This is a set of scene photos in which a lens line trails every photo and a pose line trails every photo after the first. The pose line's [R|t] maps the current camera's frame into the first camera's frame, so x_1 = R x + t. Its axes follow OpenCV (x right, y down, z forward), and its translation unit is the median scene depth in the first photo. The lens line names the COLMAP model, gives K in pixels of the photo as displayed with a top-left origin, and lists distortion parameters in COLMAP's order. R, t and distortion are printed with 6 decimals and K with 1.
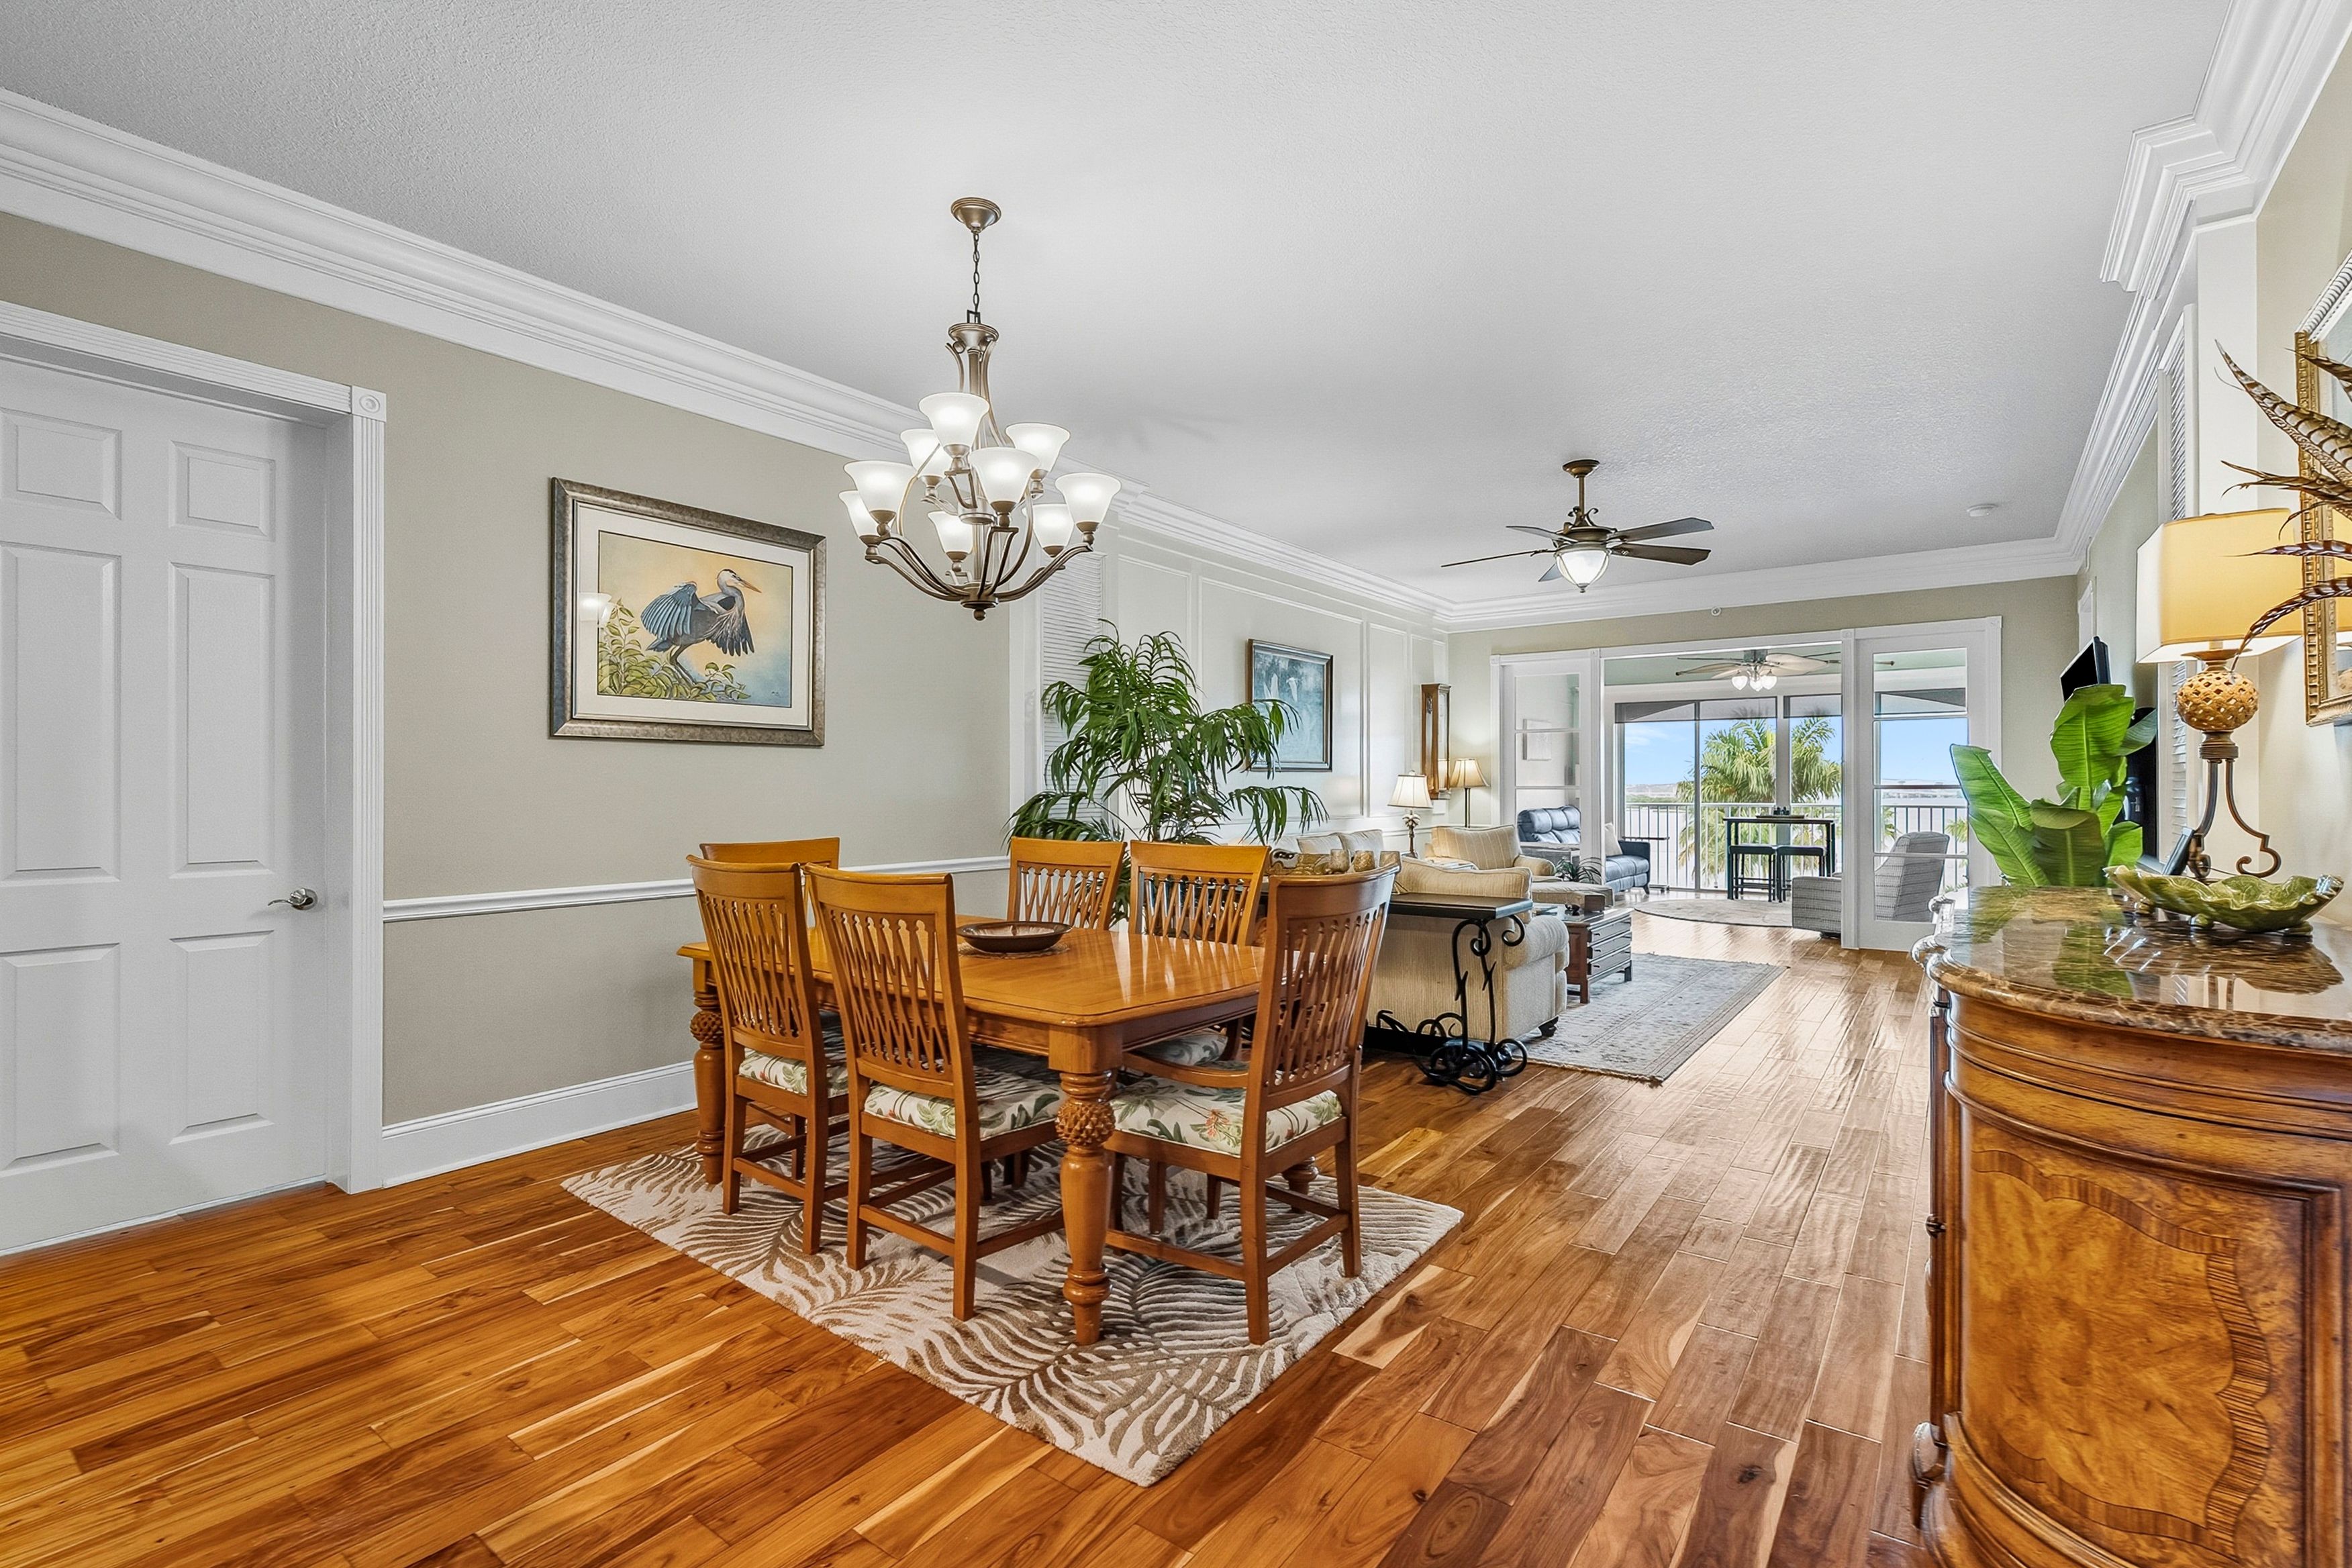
lens RADIAL K [[1090.2, 0, 1142.9], [0, 1090.2, 785.7], [0, 0, 1]] dist [-0.010850, 0.001194]
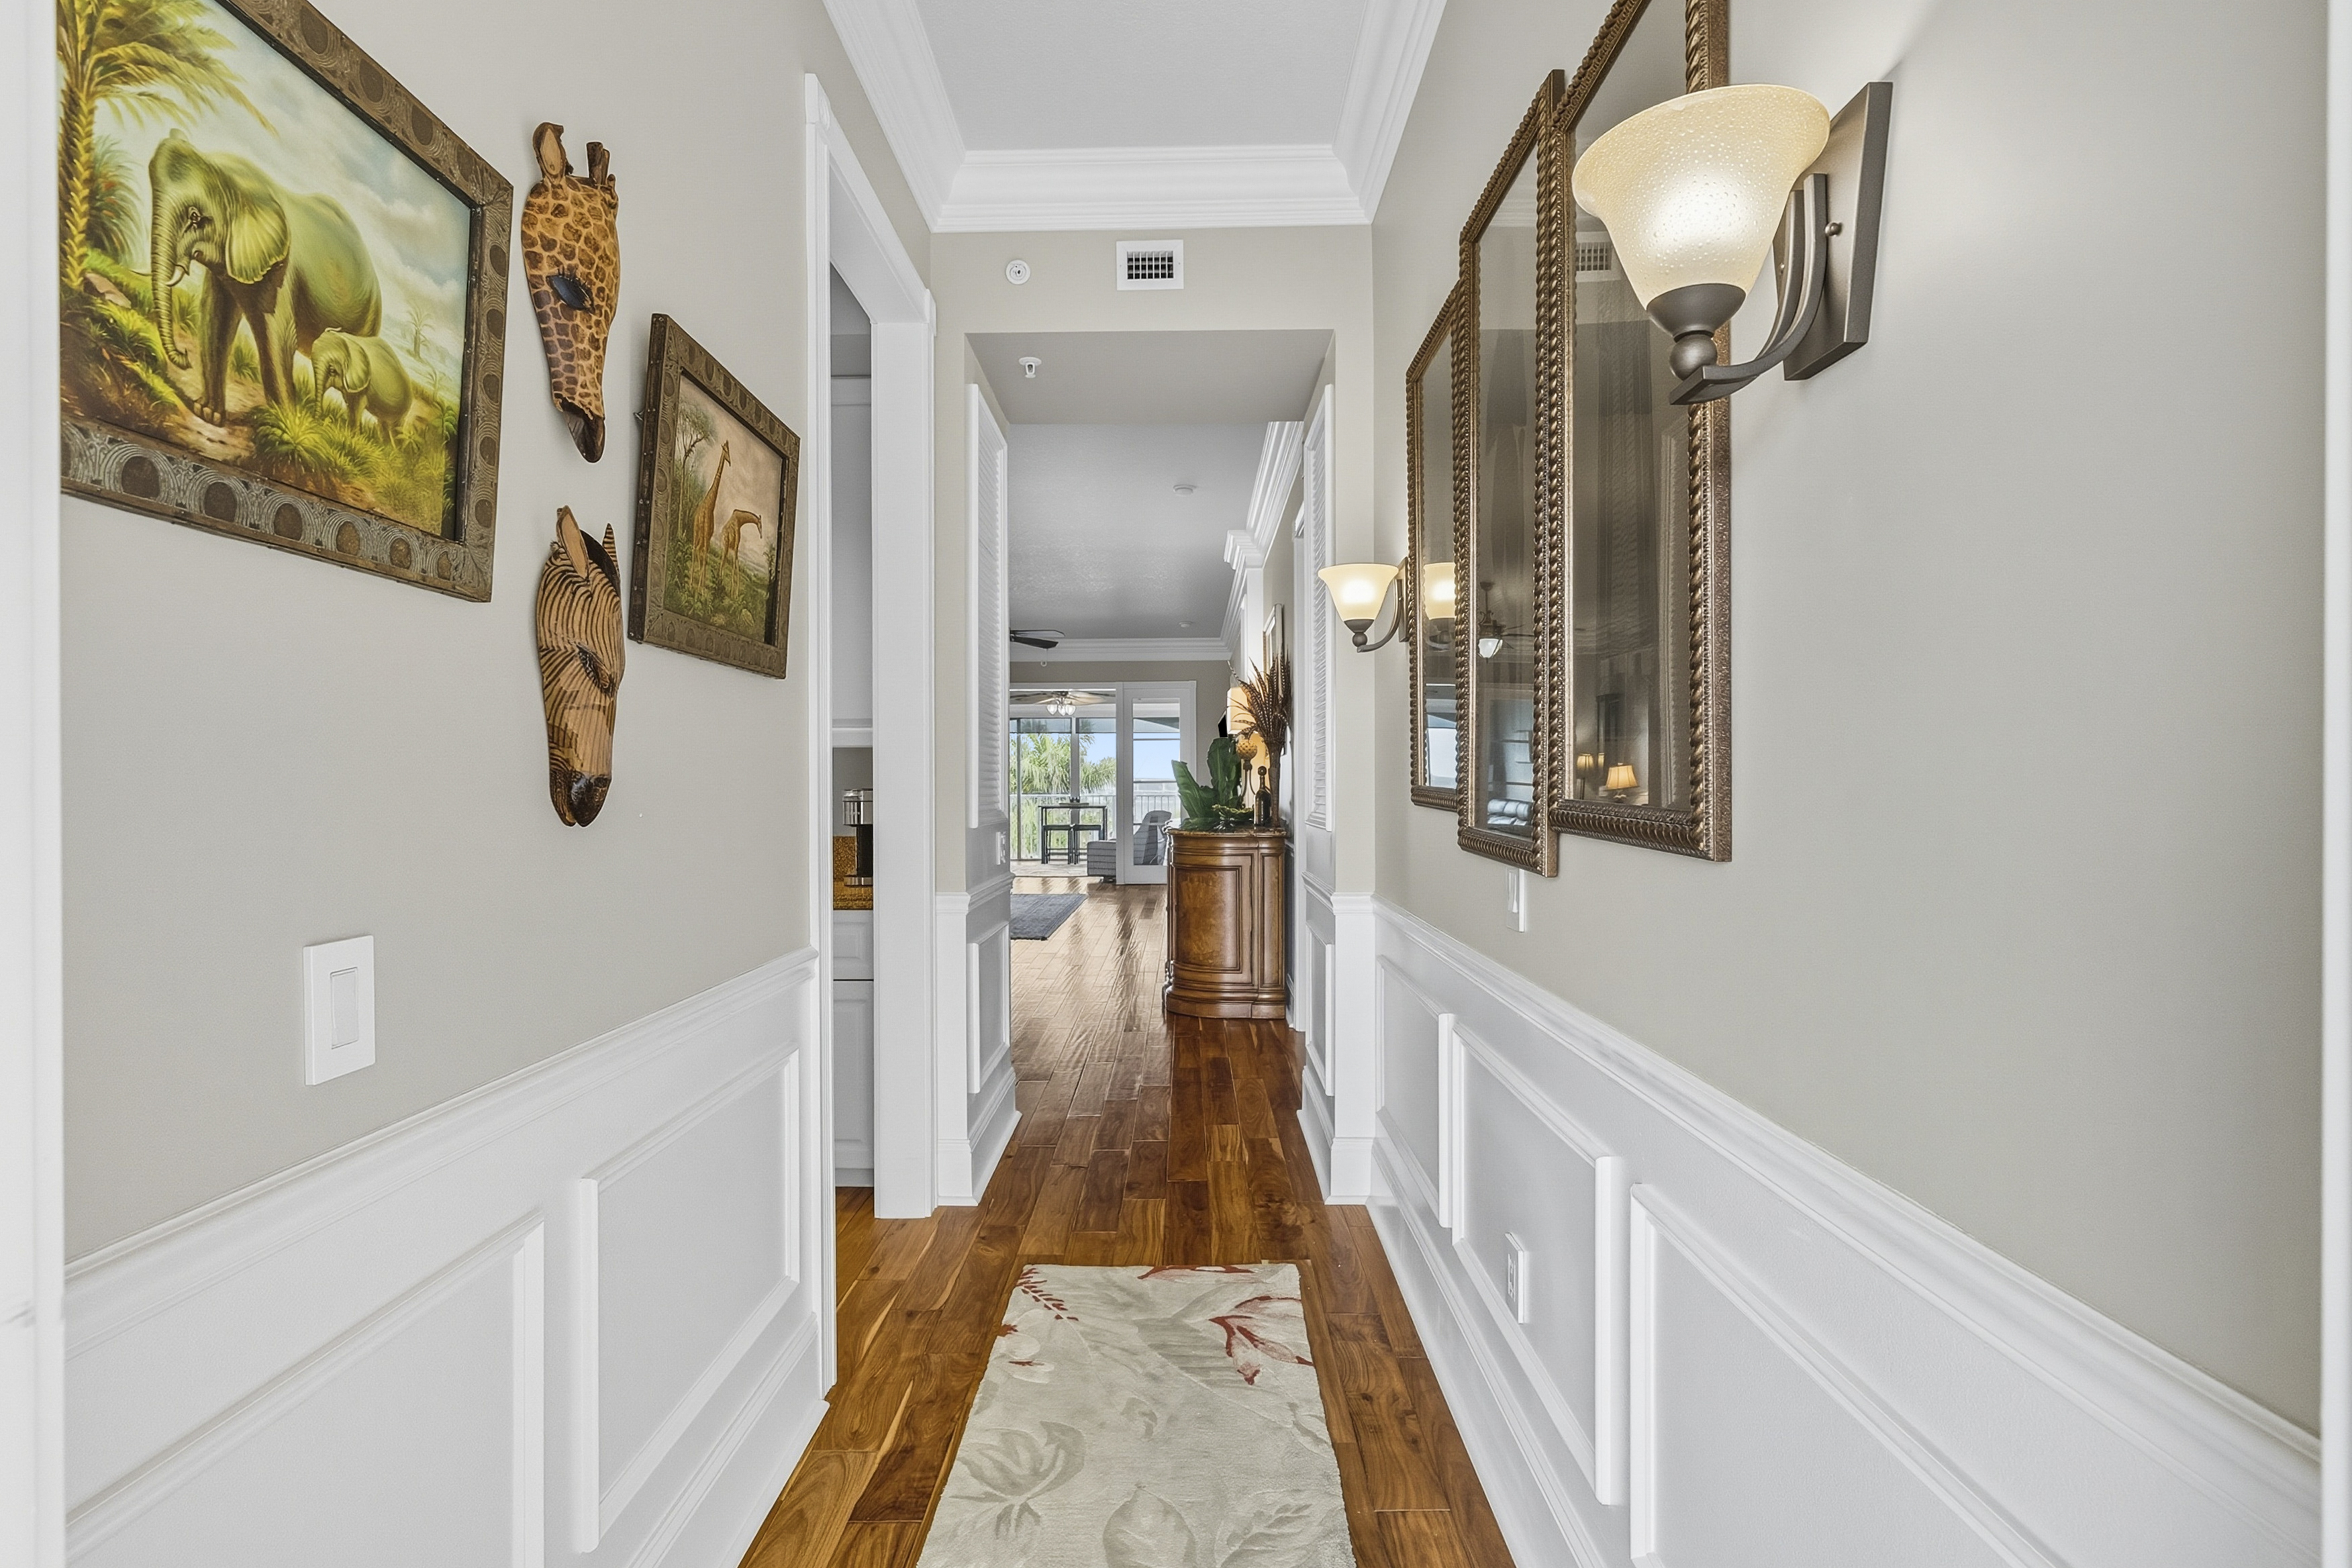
lens RADIAL K [[1146.1, 0, 1177.4], [0, 1146.1, 782.1], [0, 0, 1]] dist [-0.003176, -0.000223]
pose [[0.798346, 0.004181, 0.602184, -0.237082], [-0.004303, 0.999990, -0.001239, 0.002523], [-0.602184, -0.001602, 0.798356, -0.316064]]
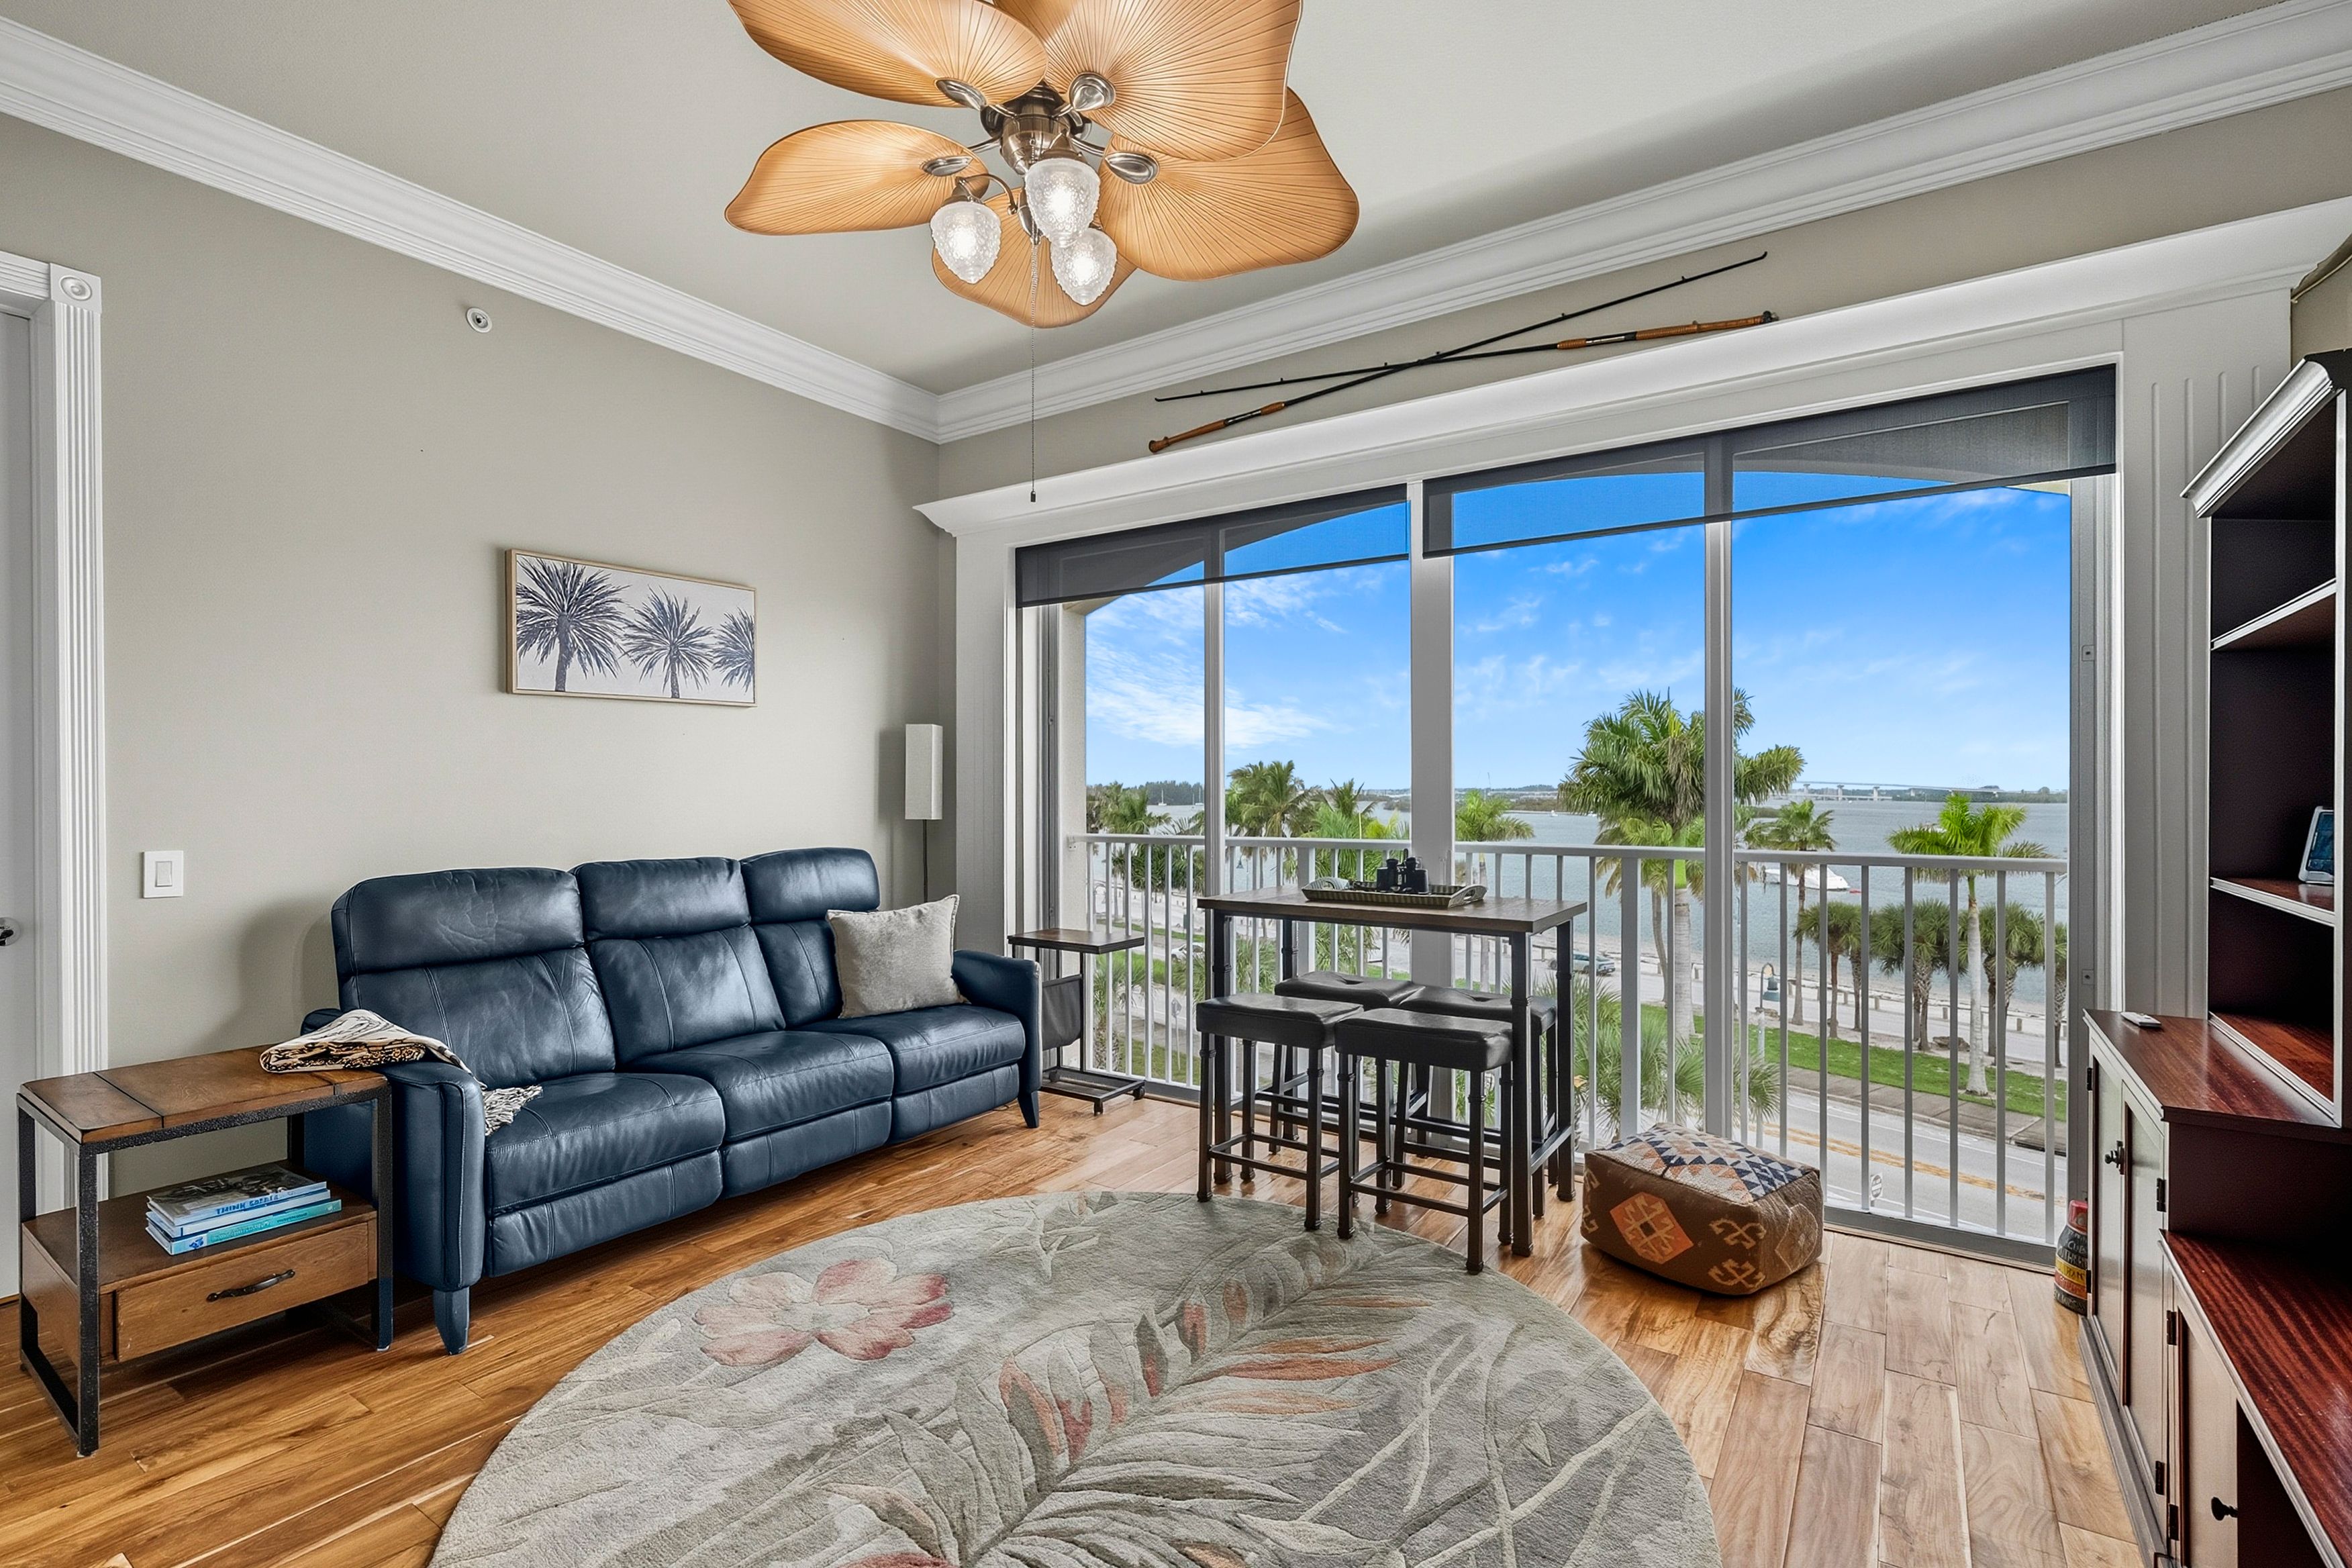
lens RADIAL K [[1090.2, 0, 1159.0], [0, 1090.2, 791.8], [0, 0, 1]] dist [-0.010850, 0.001194]
pose [[0.998671, 0.002763, 0.051456, 0.599919], [-0.002971, 0.999988, 0.003974, 0.000783], [-0.051445, -0.004121, 0.998667, 0.841744]]
